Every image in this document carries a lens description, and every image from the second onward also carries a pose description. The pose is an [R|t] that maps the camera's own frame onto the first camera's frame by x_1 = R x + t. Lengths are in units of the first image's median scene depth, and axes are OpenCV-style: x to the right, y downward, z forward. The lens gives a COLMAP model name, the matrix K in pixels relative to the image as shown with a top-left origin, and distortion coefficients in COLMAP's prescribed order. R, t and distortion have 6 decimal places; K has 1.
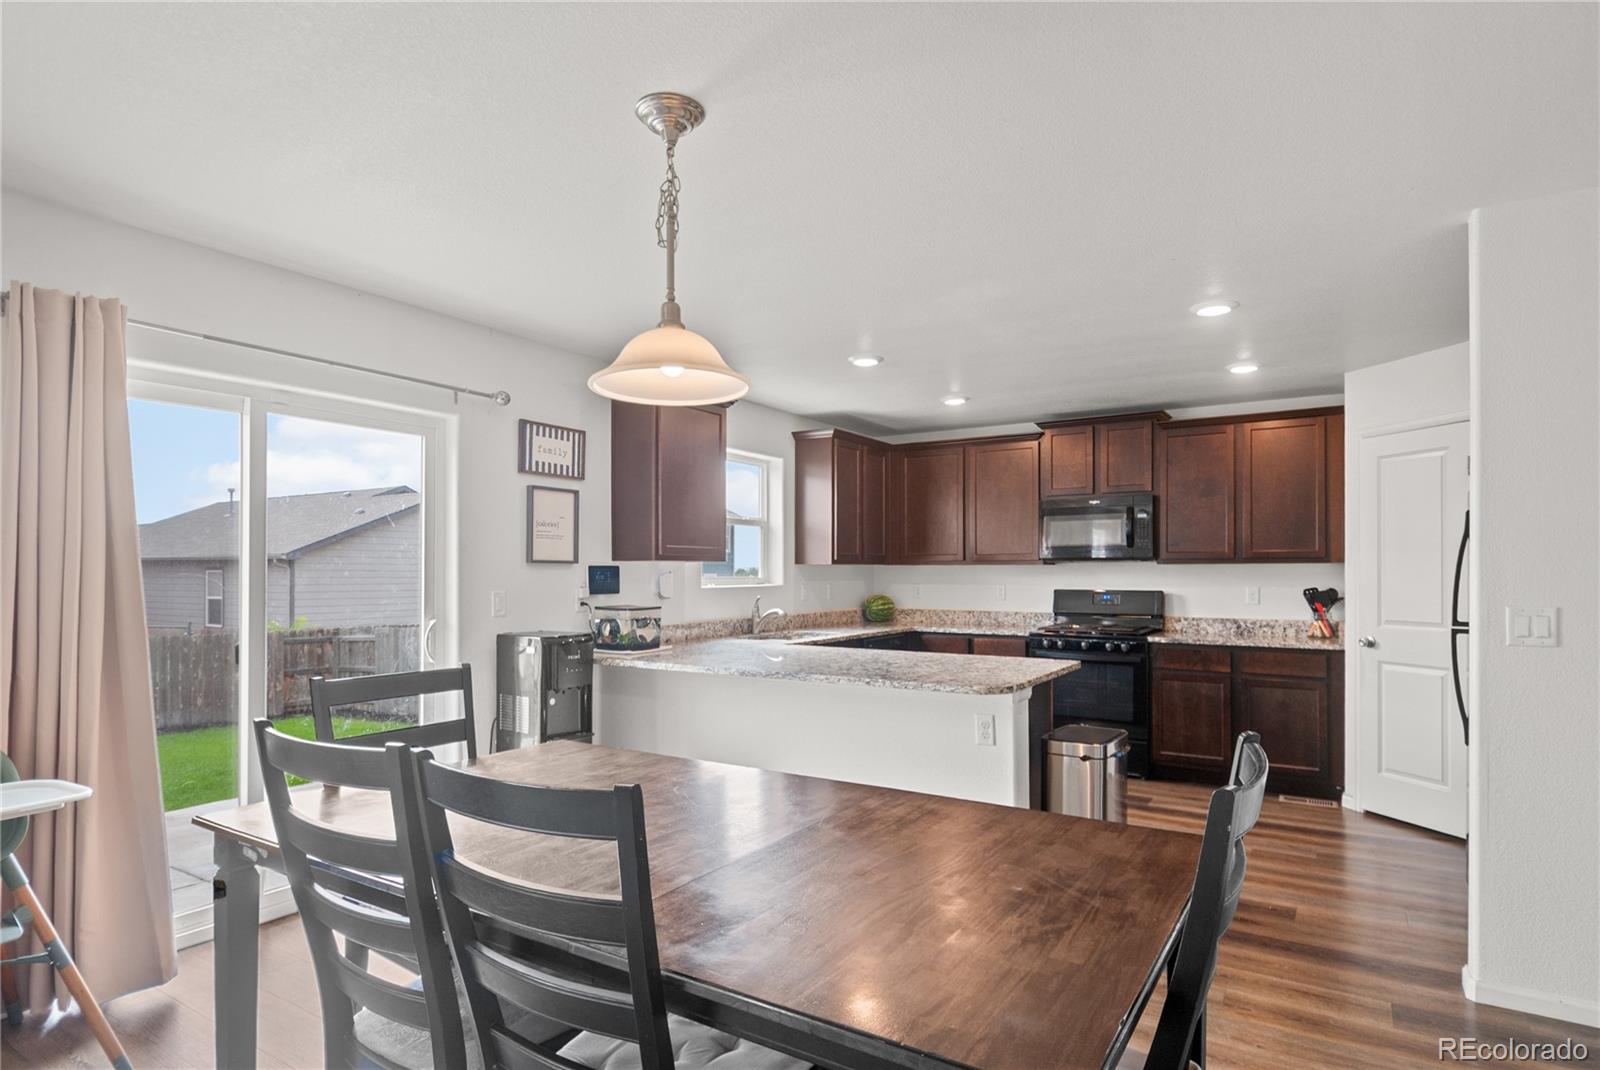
lens RADIAL K [[845.8, 0, 806.1], [0, 845.8, 566.7], [0, 0, 1]] dist [0.002329, 0.000105]
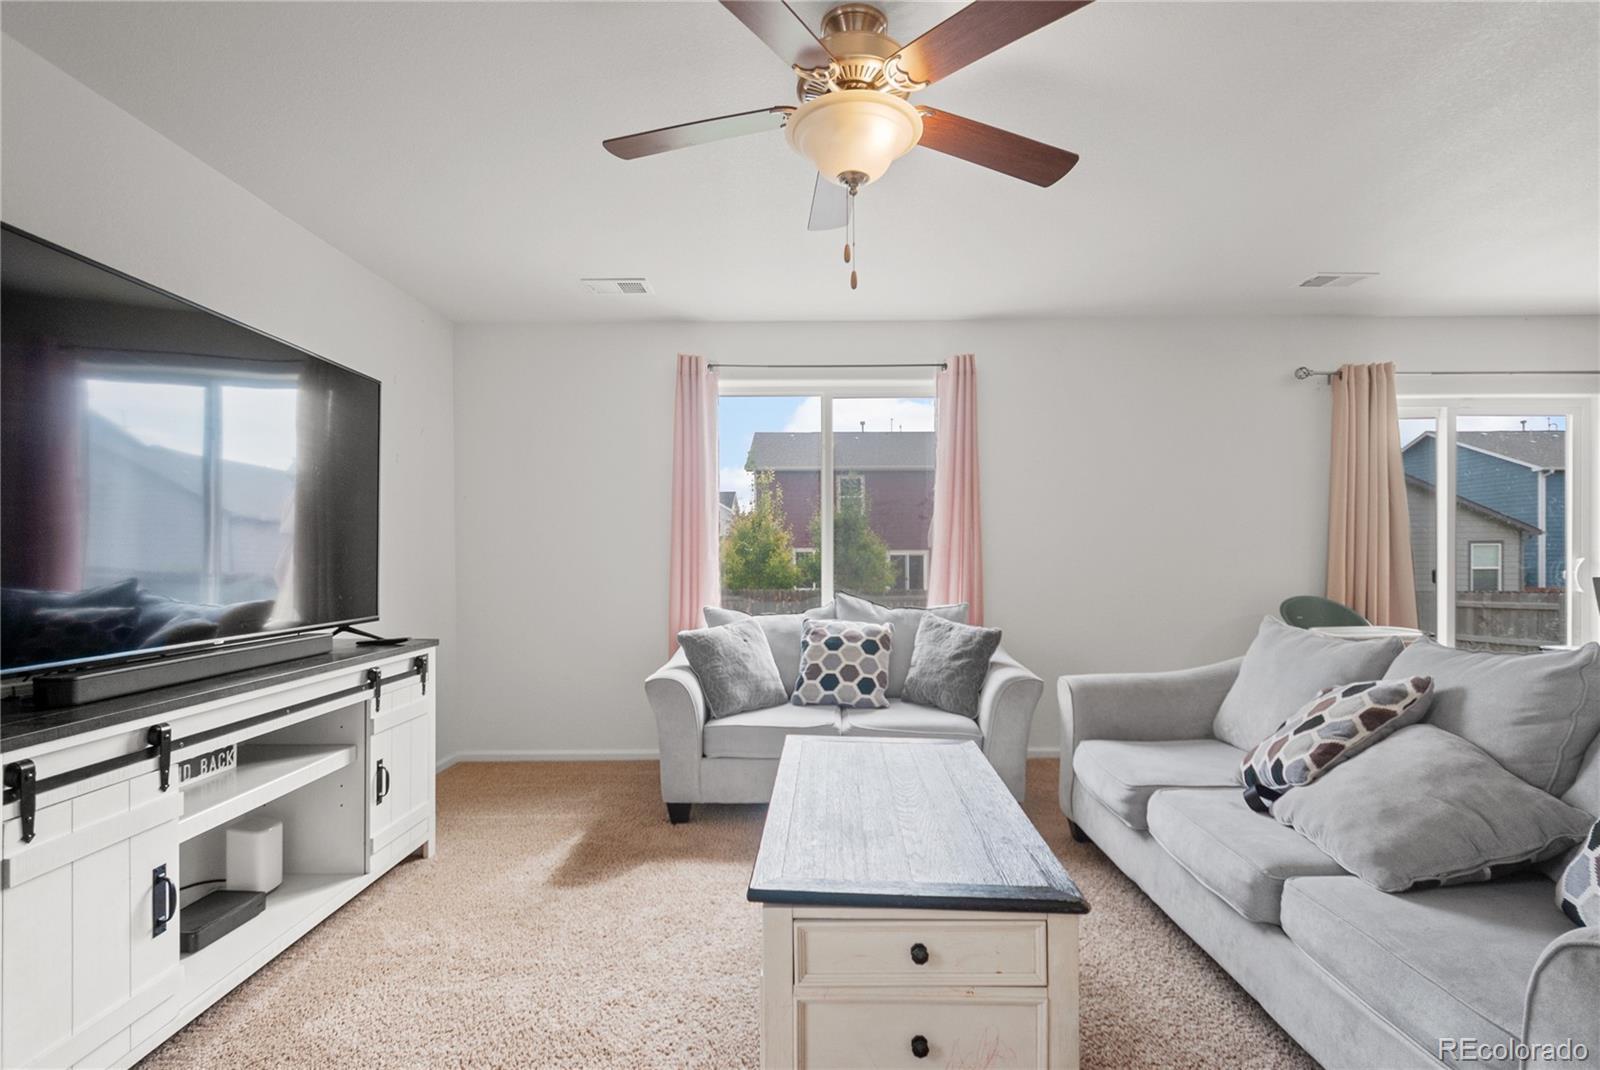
lens RADIAL K [[734.8, 0, 809.9], [0, 734.8, 557.9], [0, 0, 1]] dist [0.002690, -0.008879]
pose [[0.526494, 0.000066, -0.850179, -0.080067], [0.013178, 0.999879, 0.008238, 0.026792], [0.850077, -0.015541, 0.526429, -0.385481]]
